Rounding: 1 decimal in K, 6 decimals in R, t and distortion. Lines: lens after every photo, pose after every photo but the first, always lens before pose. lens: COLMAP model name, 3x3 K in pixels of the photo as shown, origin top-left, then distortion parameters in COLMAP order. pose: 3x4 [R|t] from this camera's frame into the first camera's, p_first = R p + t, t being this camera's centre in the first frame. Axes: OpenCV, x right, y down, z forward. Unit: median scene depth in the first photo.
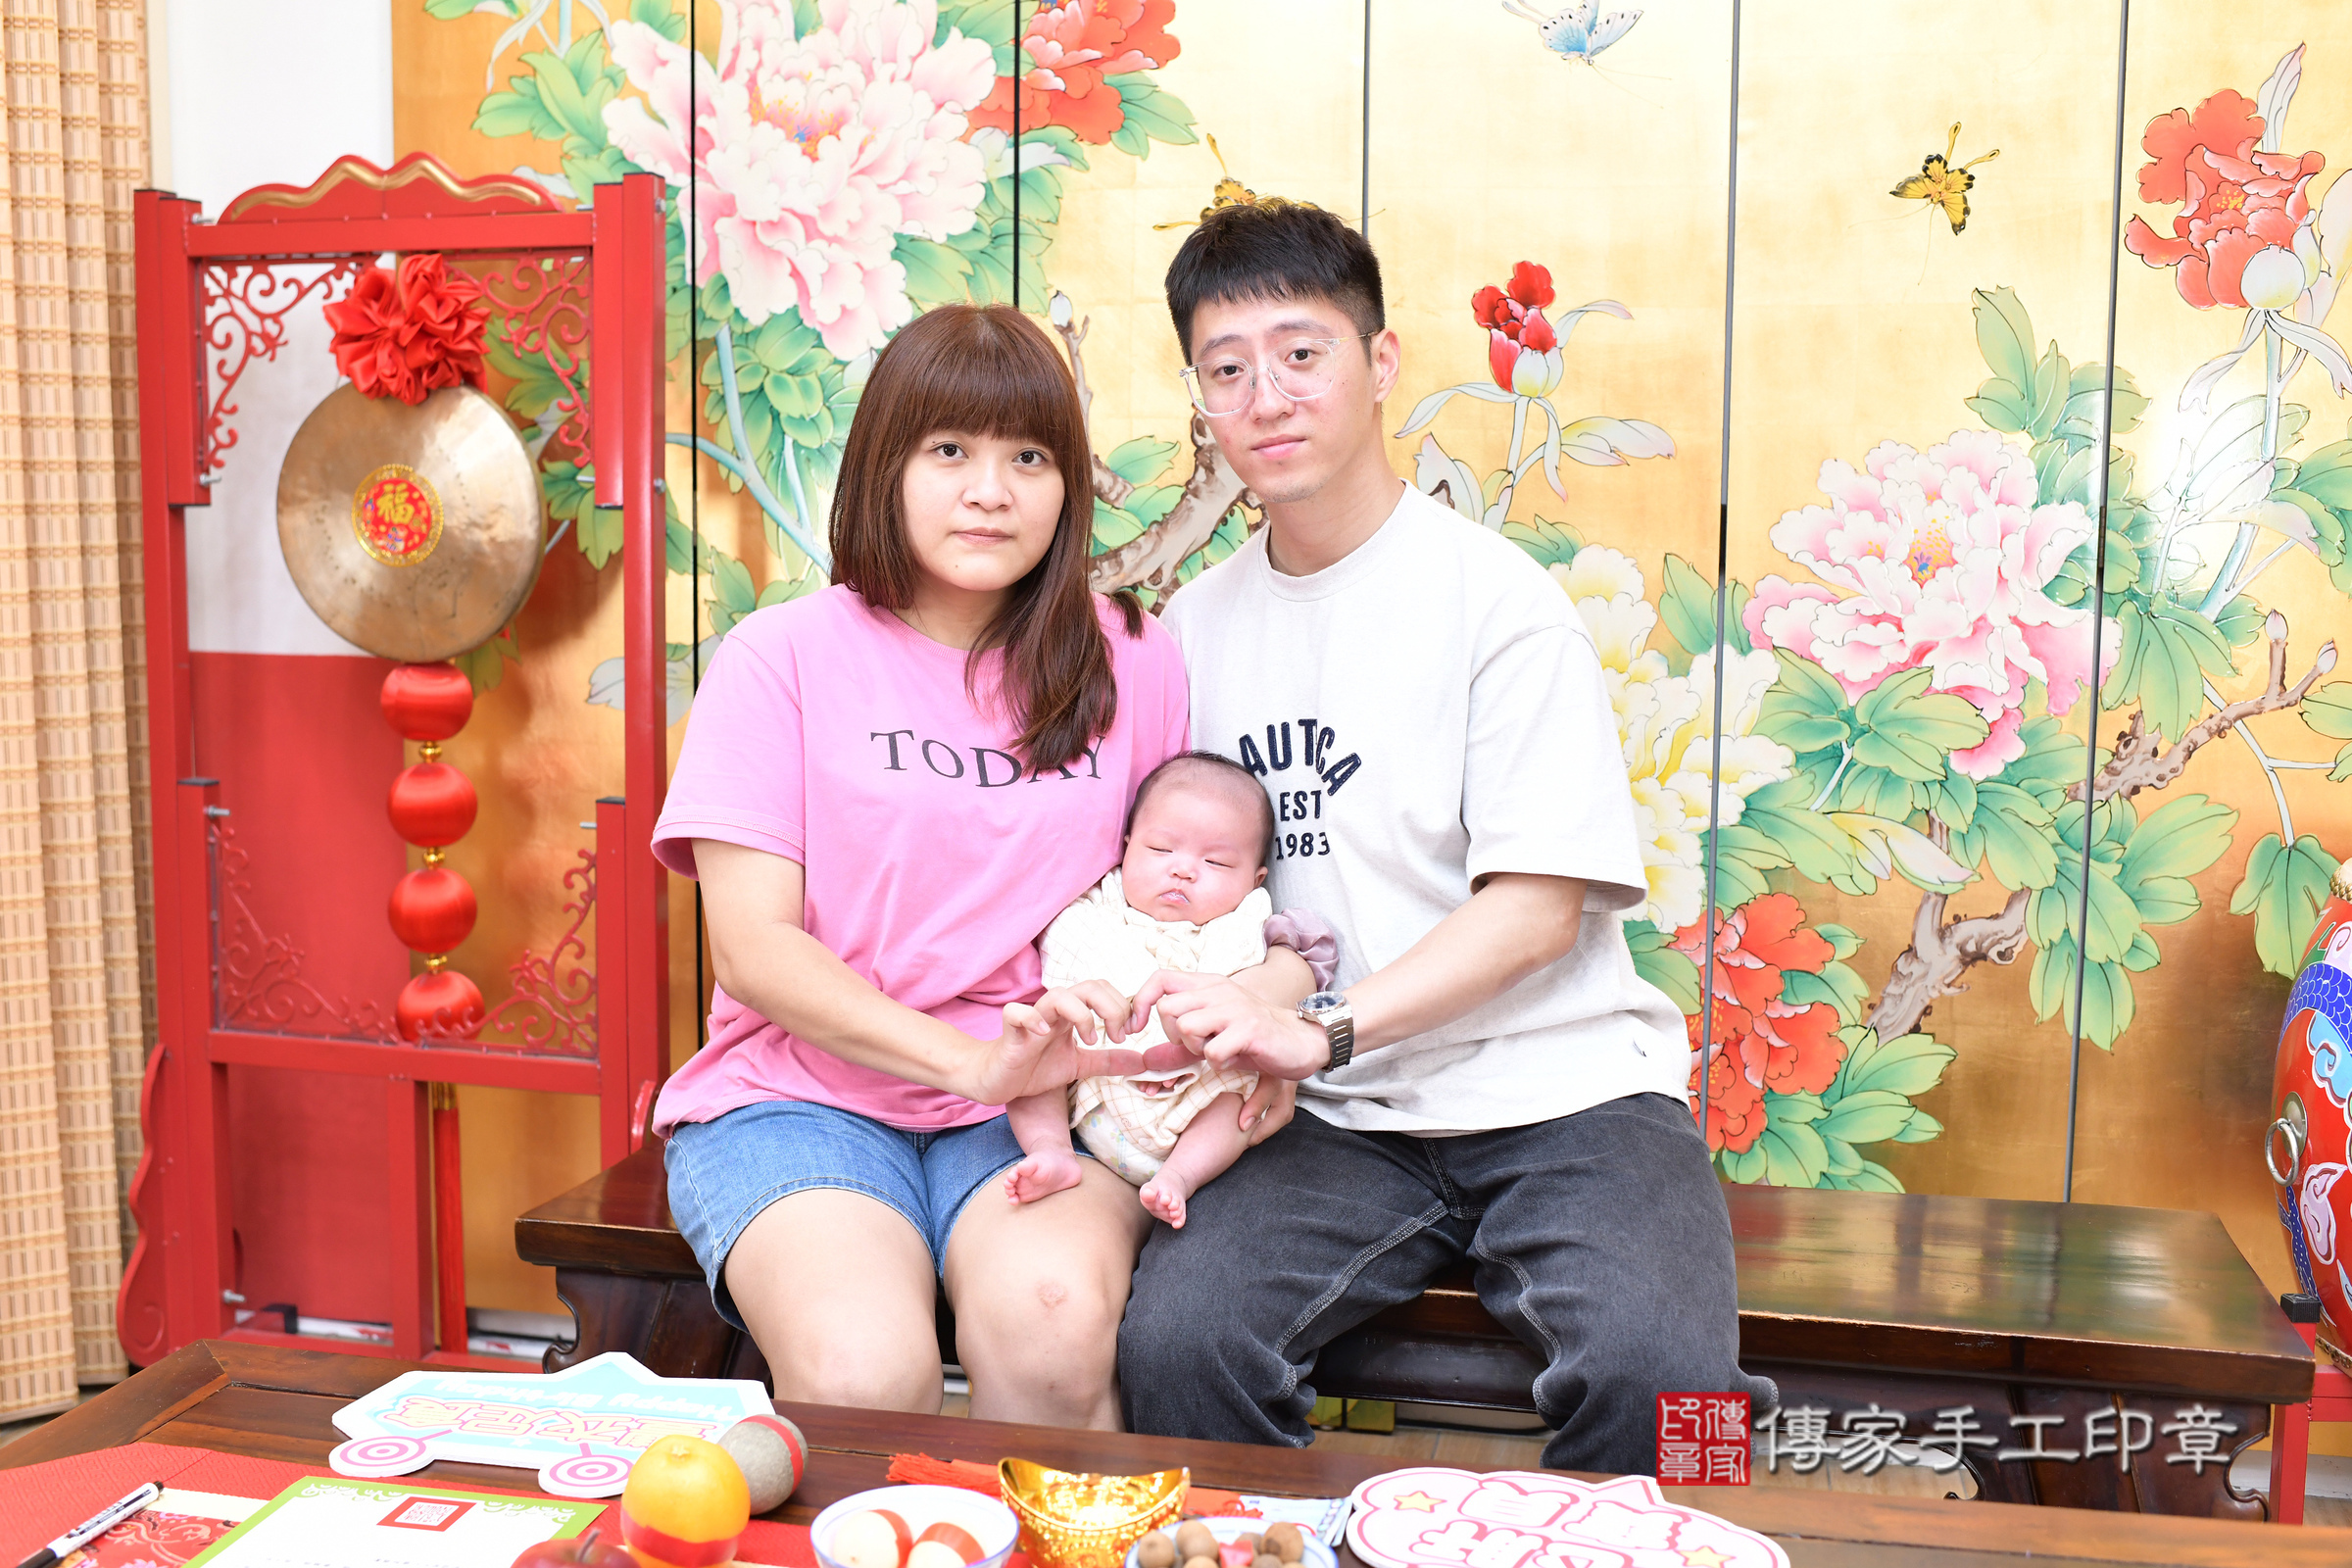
lens RADIAL K [[2500.4, 0, 1157.6], [0, 2500.4, 771.5], [0, 0, 1]] dist [-0.055871, 0.000000]
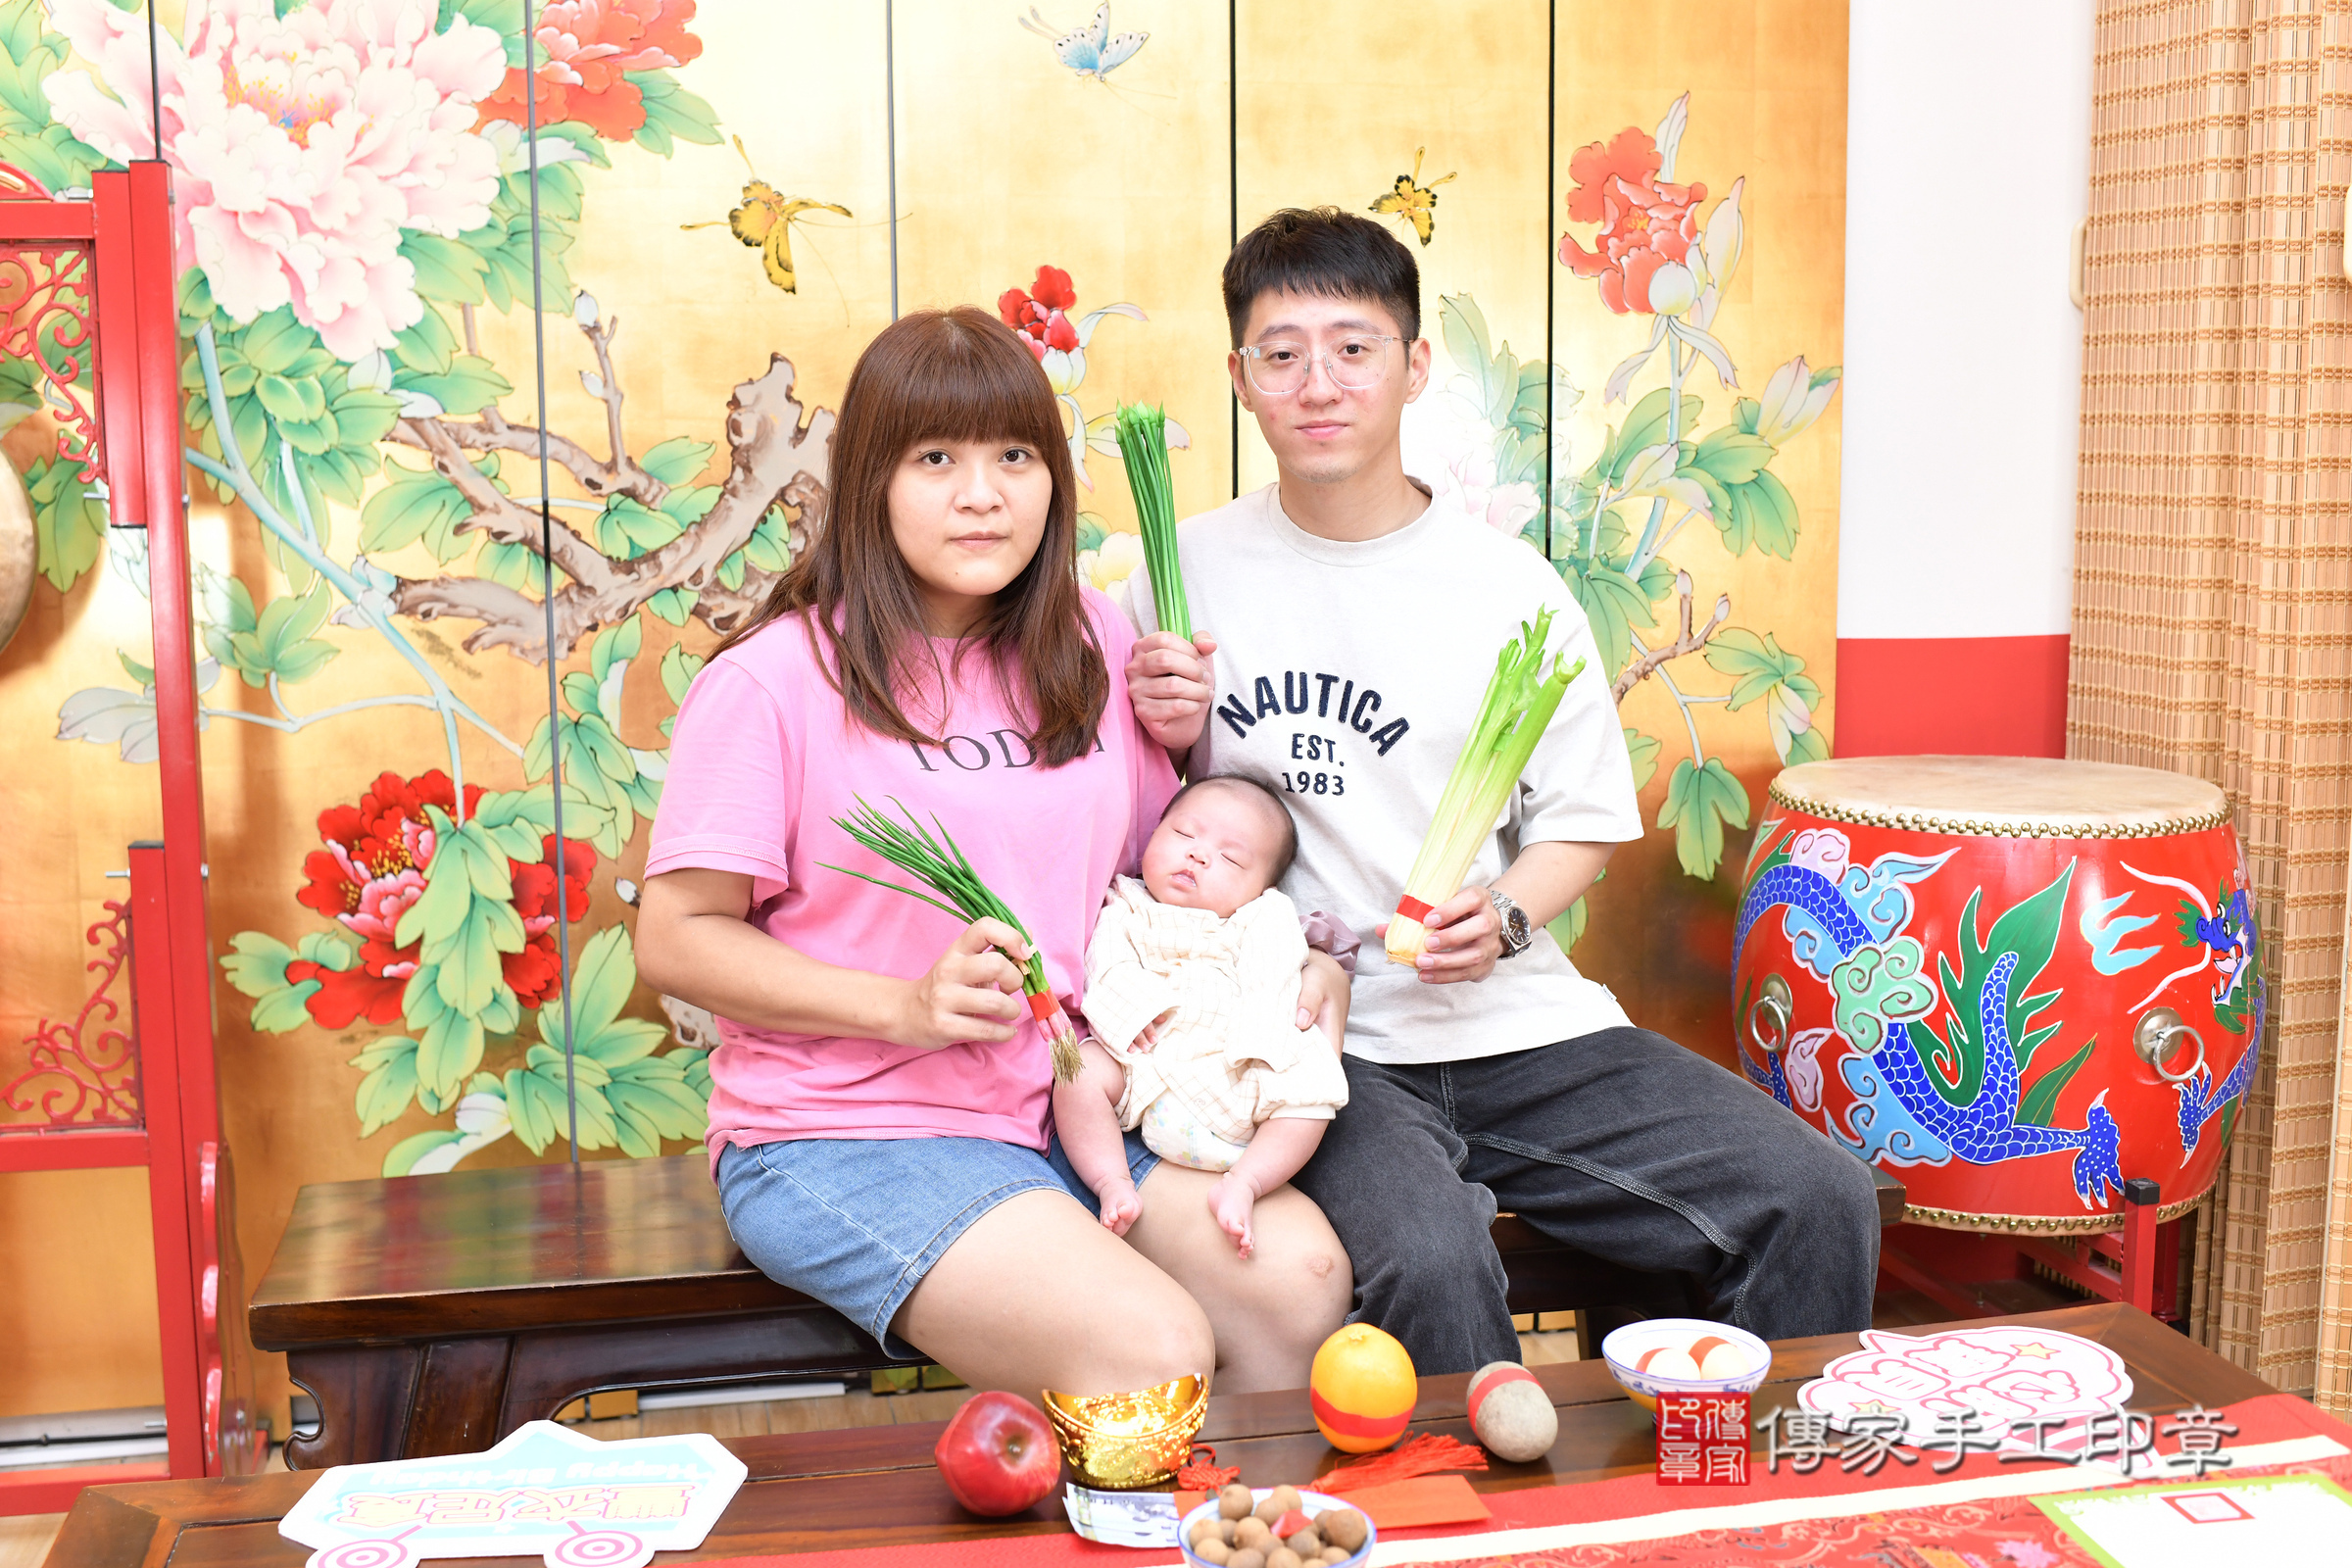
lens RADIAL K [[2500.4, 0, 1166.4], [0, 2500.4, 781.9], [0, 0, 1]] dist [-0.055871, 0.000000]
pose [[0.909819, -0.071861, 0.408737, -0.245939], [0.061819, 0.997373, 0.037745, -0.022616], [-0.410376, -0.009074, 0.911871, 0.013467]]
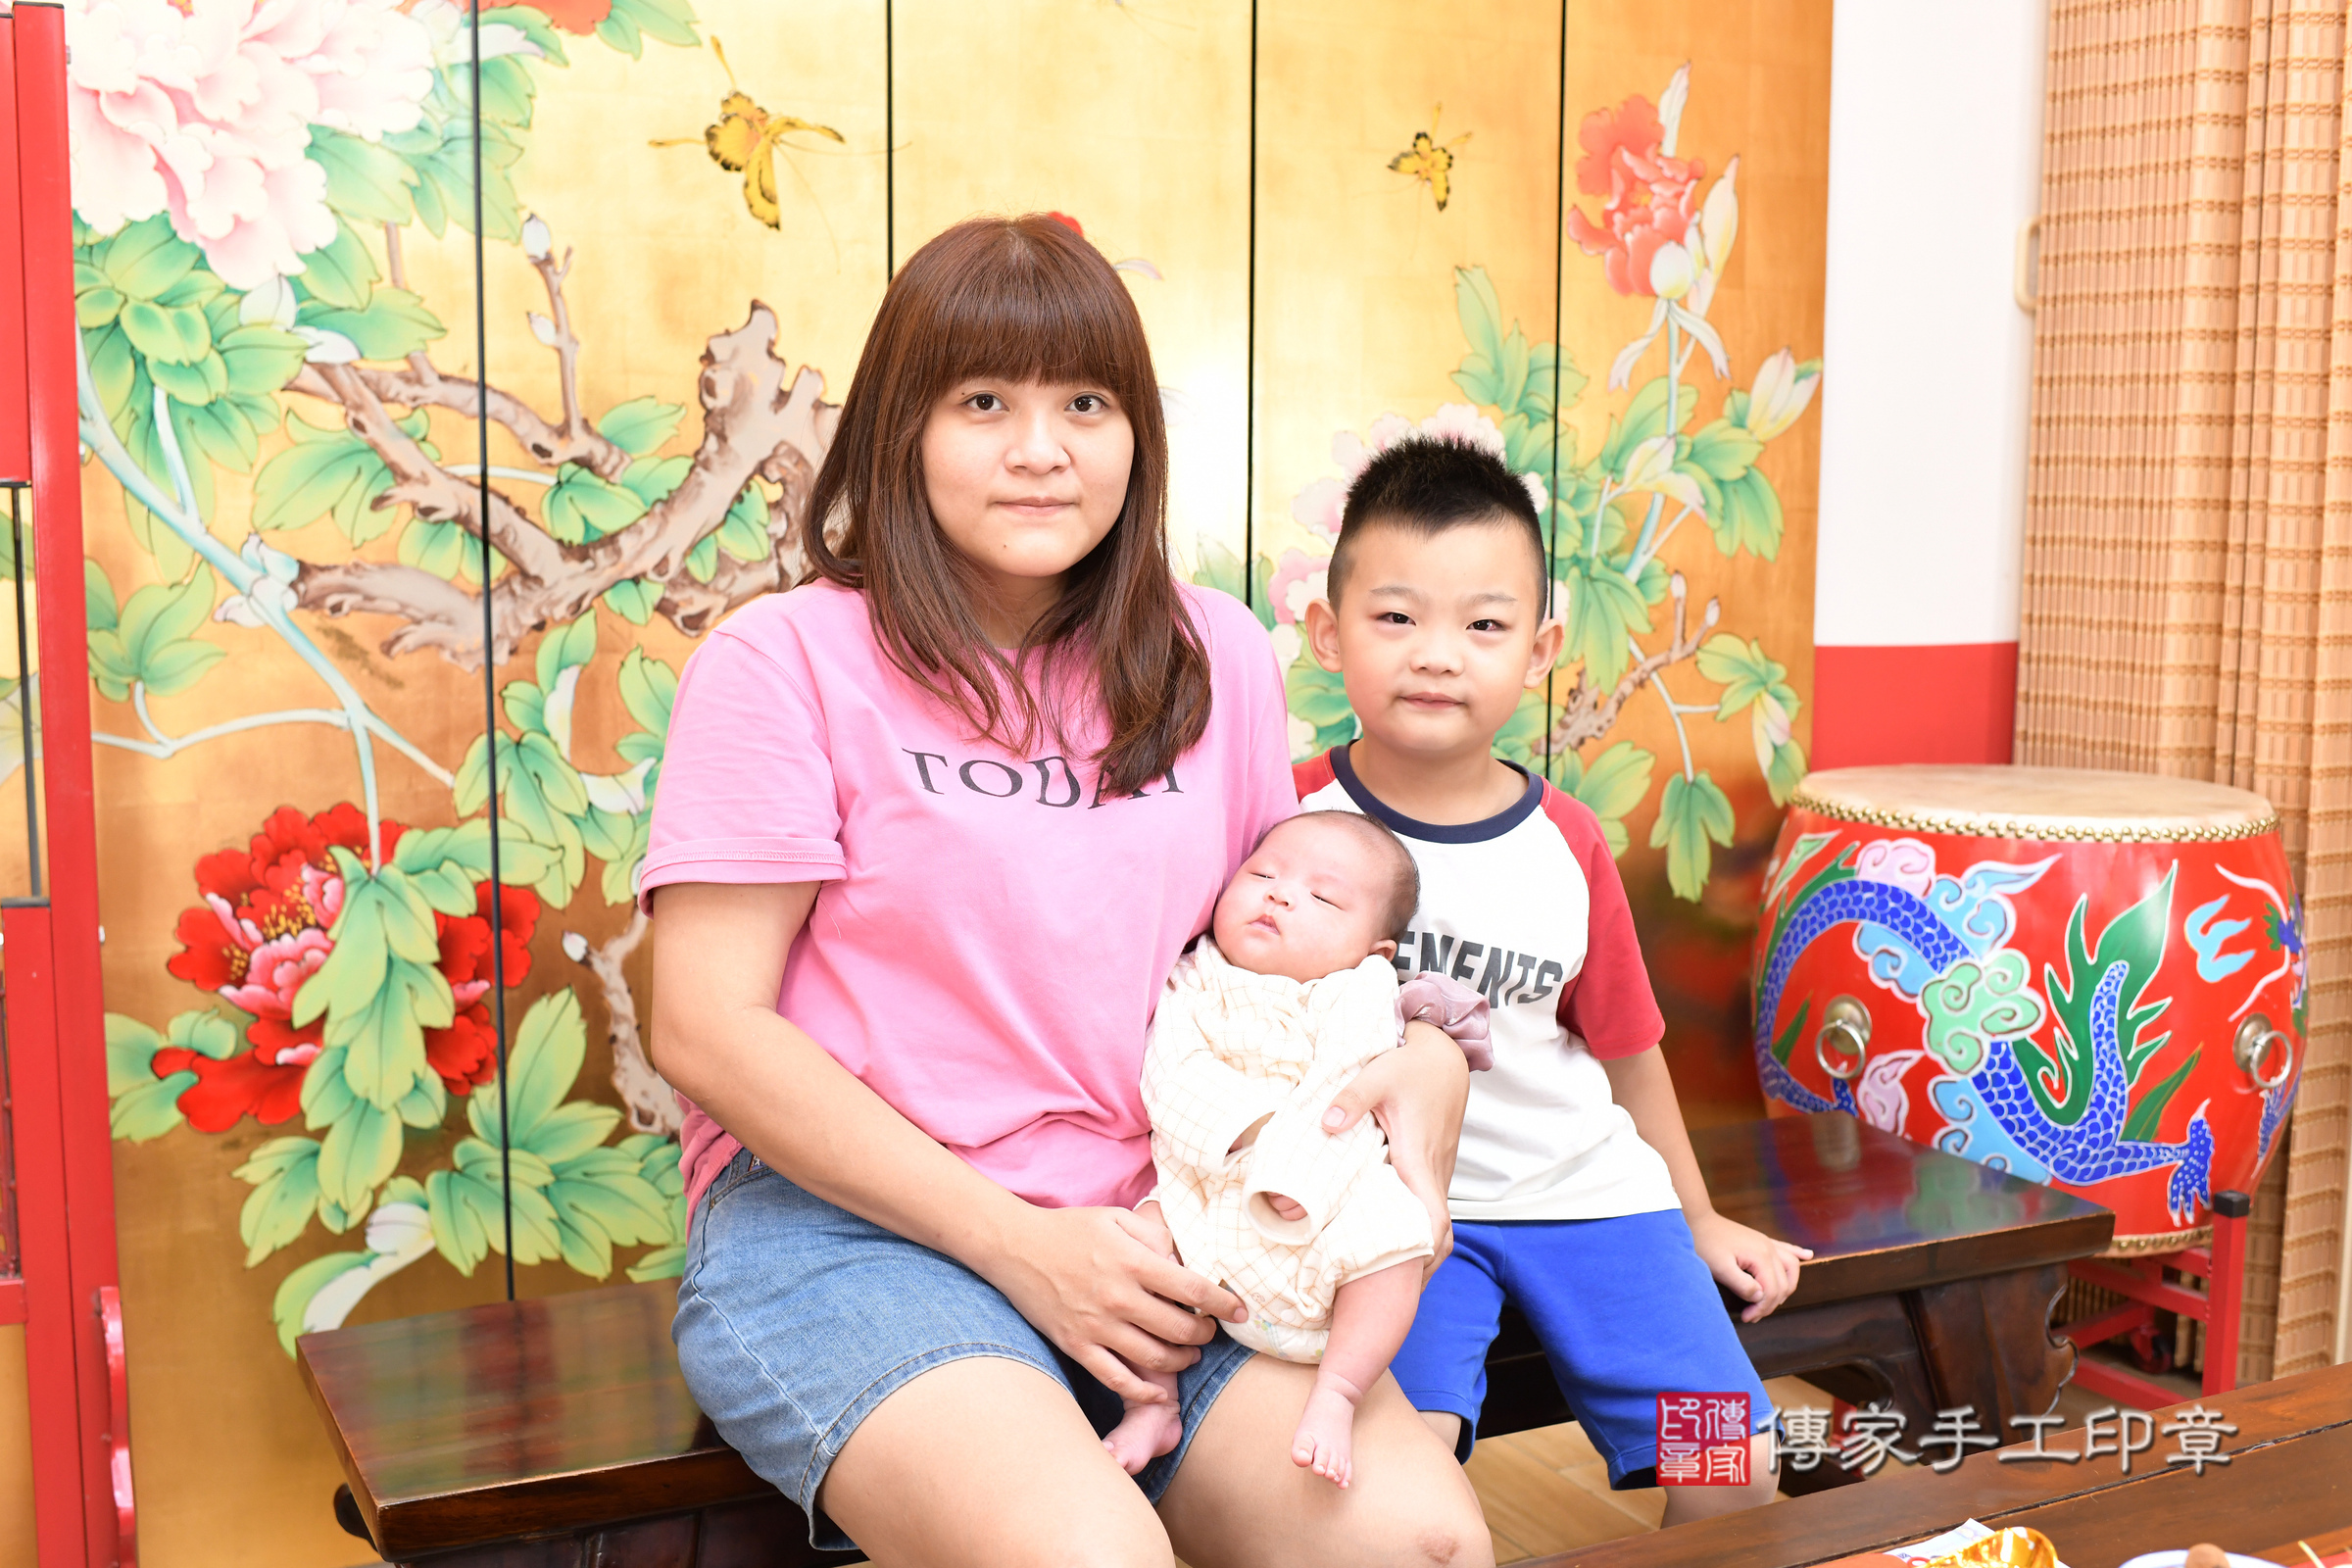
lens RADIAL K [[2500.4, 0, 1188.4], [0, 2500.4, 810.8], [0, 0, 1]] dist [-0.055871, 0.000000]
pose [[0.772773, -0.083386, 0.629181, -0.397126], [0.070808, 0.996470, 0.045095, -0.022228], [-0.630720, 0.009703, 0.775950, 0.251636]]
